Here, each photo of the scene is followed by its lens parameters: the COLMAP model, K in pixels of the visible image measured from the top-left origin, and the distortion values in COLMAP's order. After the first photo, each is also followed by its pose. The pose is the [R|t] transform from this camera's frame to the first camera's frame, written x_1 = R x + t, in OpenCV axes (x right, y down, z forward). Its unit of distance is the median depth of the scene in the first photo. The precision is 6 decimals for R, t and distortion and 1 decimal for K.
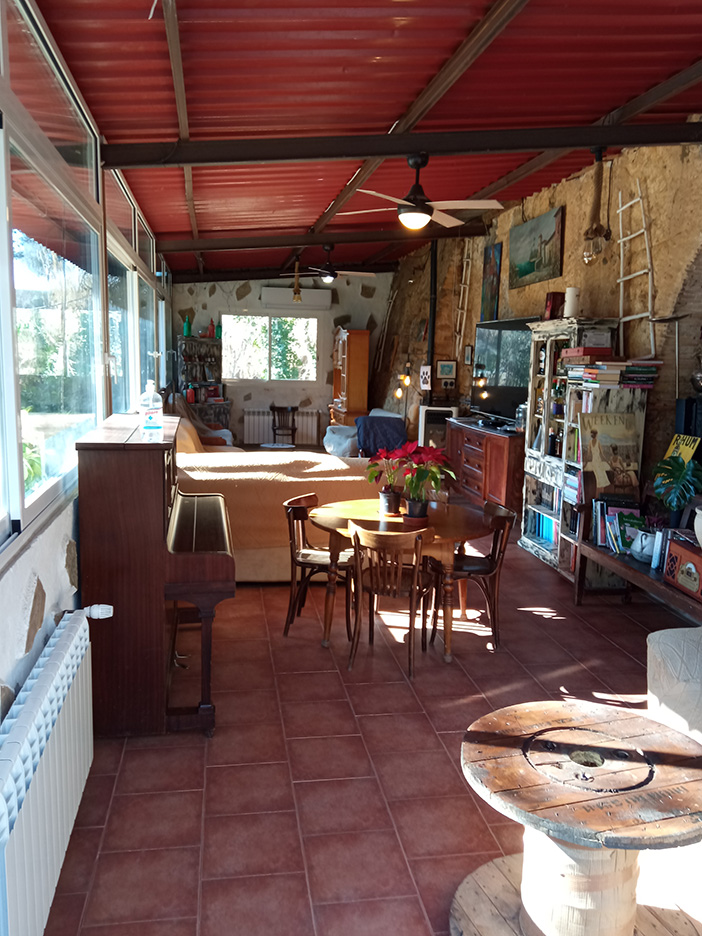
lens RADIAL K [[750.7, 0, 350.7], [0, 750.7, 468.0], [0, 0, 1]] dist [-0.005438, -0.016425]
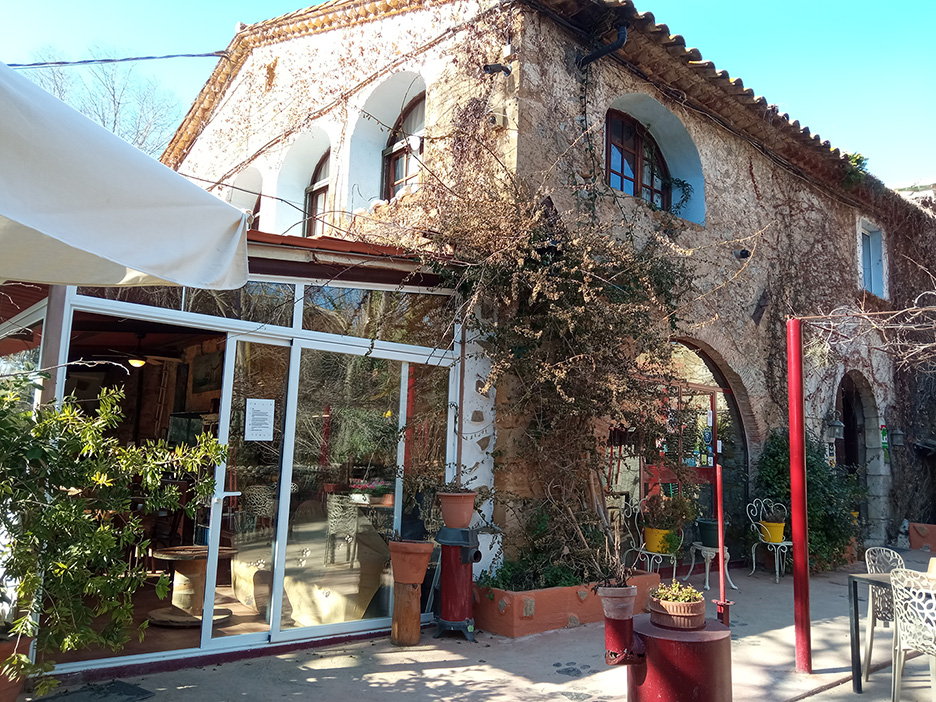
lens RADIAL K [[750.7, 0, 469.1], [0, 750.7, 348.4], [0, 0, 1]] dist [-0.005438, -0.016425]
pose [[0.860090, 0.082291, 0.503462, -0.079535], [0.059733, 0.963870, -0.259590, 0.101344], [-0.506633, 0.253344, 0.824099, -0.543367]]
